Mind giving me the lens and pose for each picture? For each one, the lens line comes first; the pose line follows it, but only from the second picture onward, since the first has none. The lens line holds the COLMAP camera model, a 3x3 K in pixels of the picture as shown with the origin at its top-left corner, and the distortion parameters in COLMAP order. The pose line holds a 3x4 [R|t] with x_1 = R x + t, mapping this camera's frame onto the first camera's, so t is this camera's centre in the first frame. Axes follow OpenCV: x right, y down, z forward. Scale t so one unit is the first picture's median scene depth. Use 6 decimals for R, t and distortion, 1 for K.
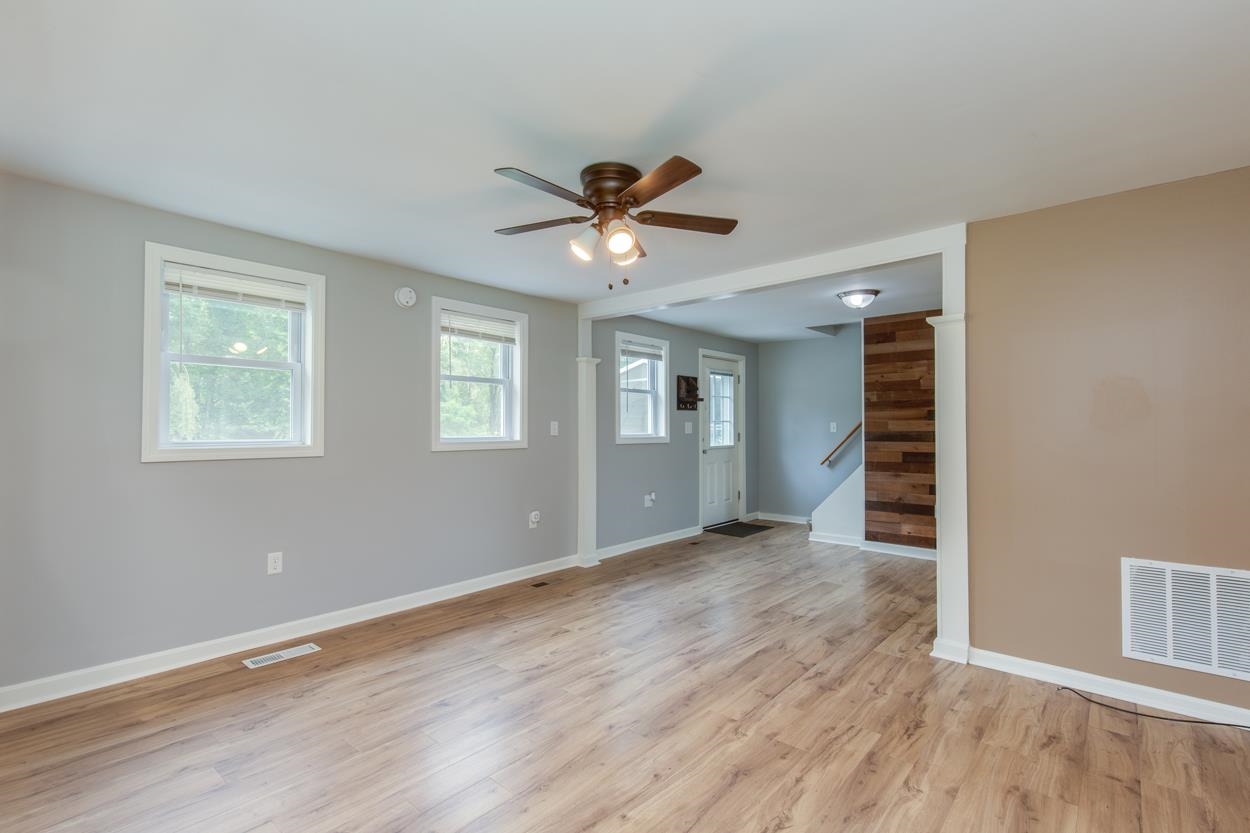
lens RADIAL K [[574.1, 0, 616.8], [0, 574.1, 416.9], [0, 0, 1]] dist [0.004319, 0.000050]
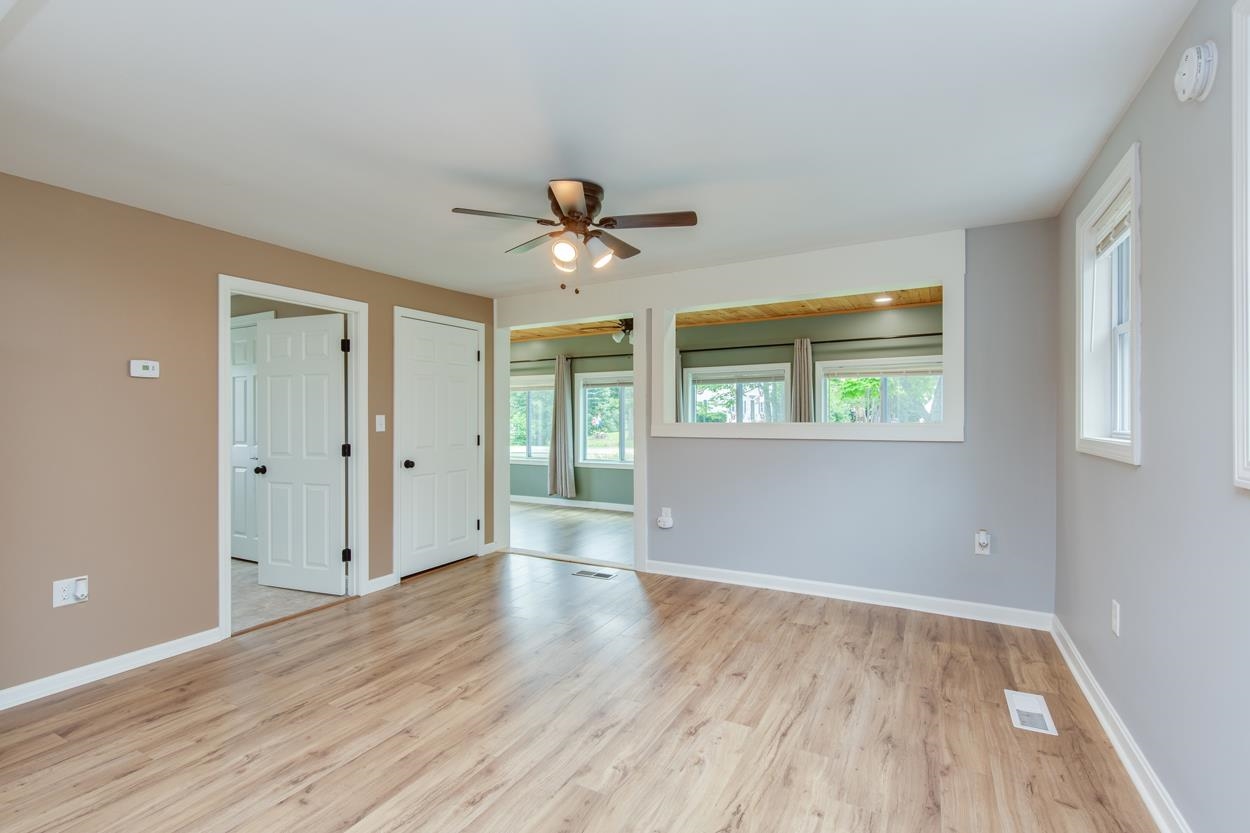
lens RADIAL K [[574.1, 0, 616.8], [0, 574.1, 416.9], [0, 0, 1]] dist [0.004319, 0.000050]
pose [[-0.976731, 0.005247, -0.214405, 0.142224], [0.010402, 0.999683, -0.022923, 0.040687], [0.214217, -0.024620, -0.976476, 1.953131]]
